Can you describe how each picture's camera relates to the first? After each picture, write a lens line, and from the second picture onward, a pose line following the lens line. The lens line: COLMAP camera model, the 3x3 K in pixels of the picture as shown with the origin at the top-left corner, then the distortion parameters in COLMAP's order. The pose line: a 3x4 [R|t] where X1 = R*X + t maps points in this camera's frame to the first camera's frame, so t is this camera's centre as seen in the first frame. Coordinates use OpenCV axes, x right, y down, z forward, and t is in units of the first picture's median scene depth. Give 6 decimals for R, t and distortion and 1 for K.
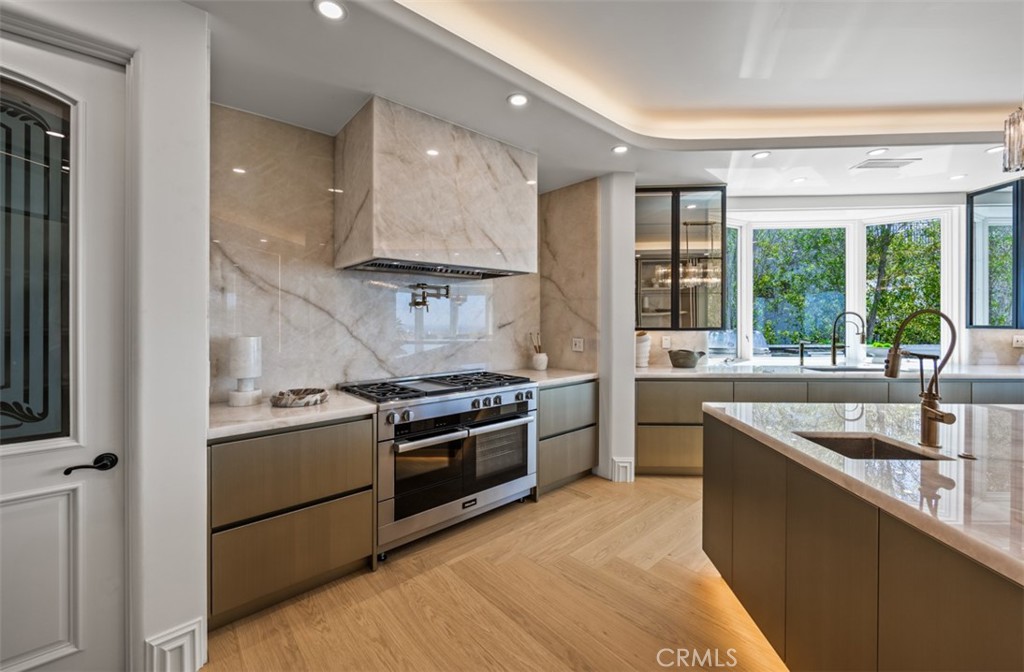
lens RADIAL K [[399.0, 0, 510.0], [0, 399.0, 323.9], [0, 0, 1]] dist [0.000479, 0.000011]
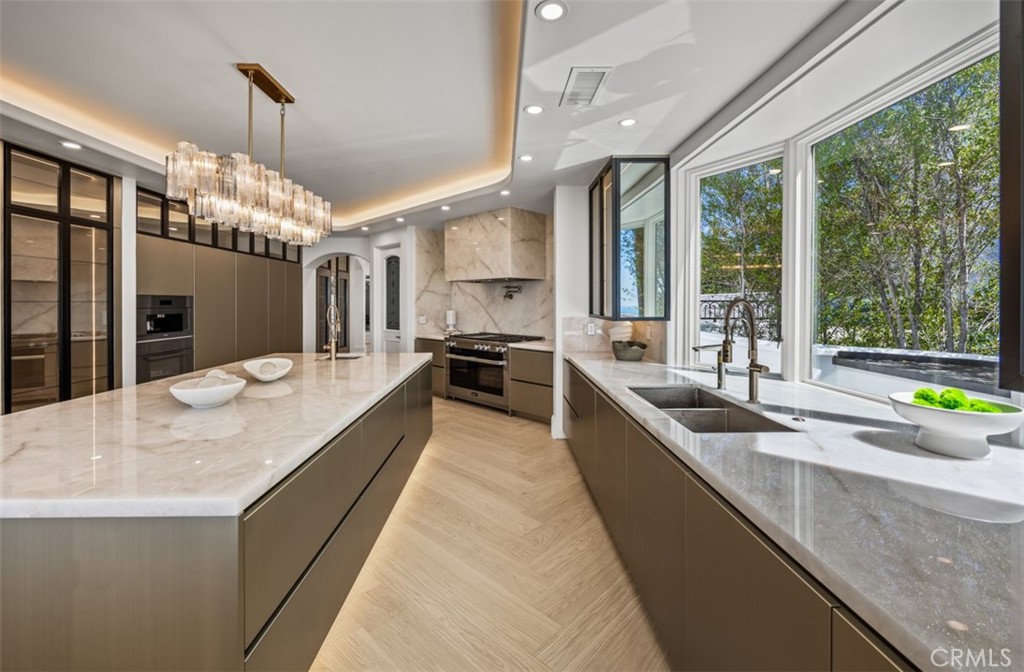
lens RADIAL K [[402.9, 0, 527.8], [0, 402.9, 303.6], [0, 0, 1]] dist [-0.002140, -0.000248]
pose [[0.129941, 0.006578, -0.991500, 1.782138], [-0.006619, 0.999961, 0.005767, -0.030926], [0.991500, 0.005813, 0.129979, 0.890071]]
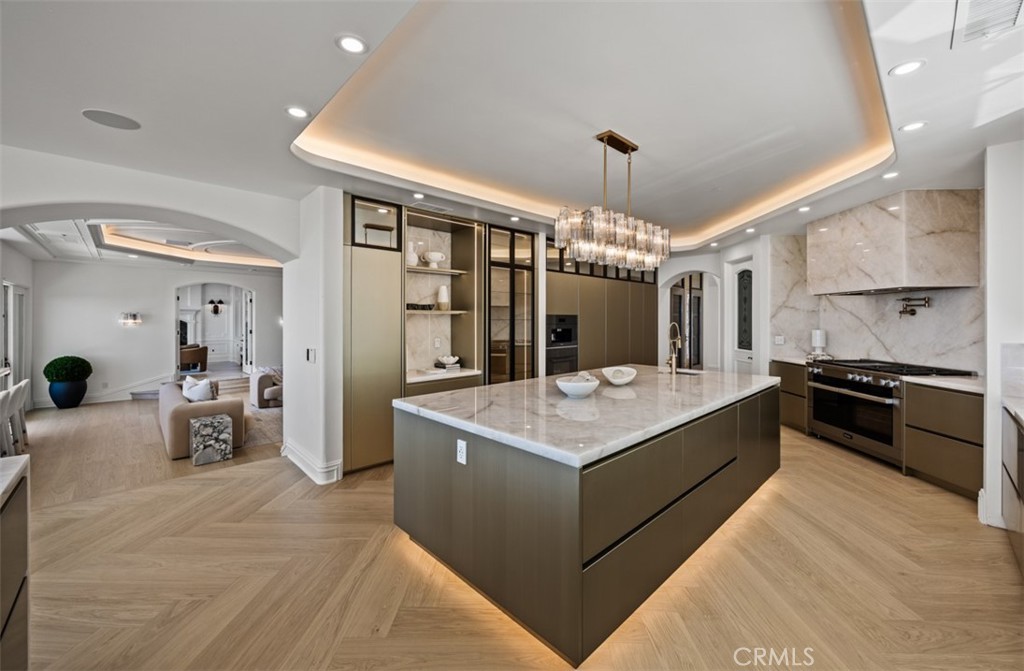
lens RADIAL K [[422.2, 0, 510.5], [0, 422.2, 318.0], [0, 0, 1]] dist [0.000229, 0.000059]
pose [[-0.674235, 0.000798, -0.738516, 1.882689], [-0.001883, 0.999994, 0.002800, -0.034564], [0.738514, 0.003278, -0.674230, 1.015931]]
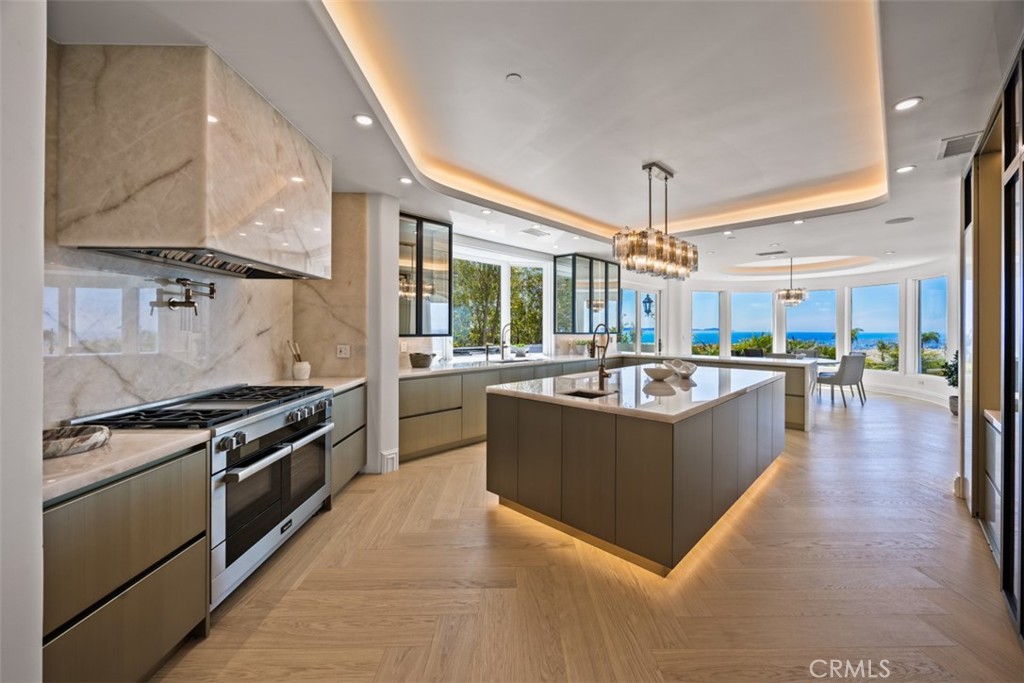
lens RADIAL K [[404.7, 0, 515.8], [0, 404.7, 331.2], [0, 0, 1]] dist [0.000227, 0.000081]
pose [[0.645226, 0.000904, 0.763992, -0.419063], [-0.000007, 0.999999, -0.001178, 0.002248], [-0.763992, 0.000755, 0.645225, -0.002818]]
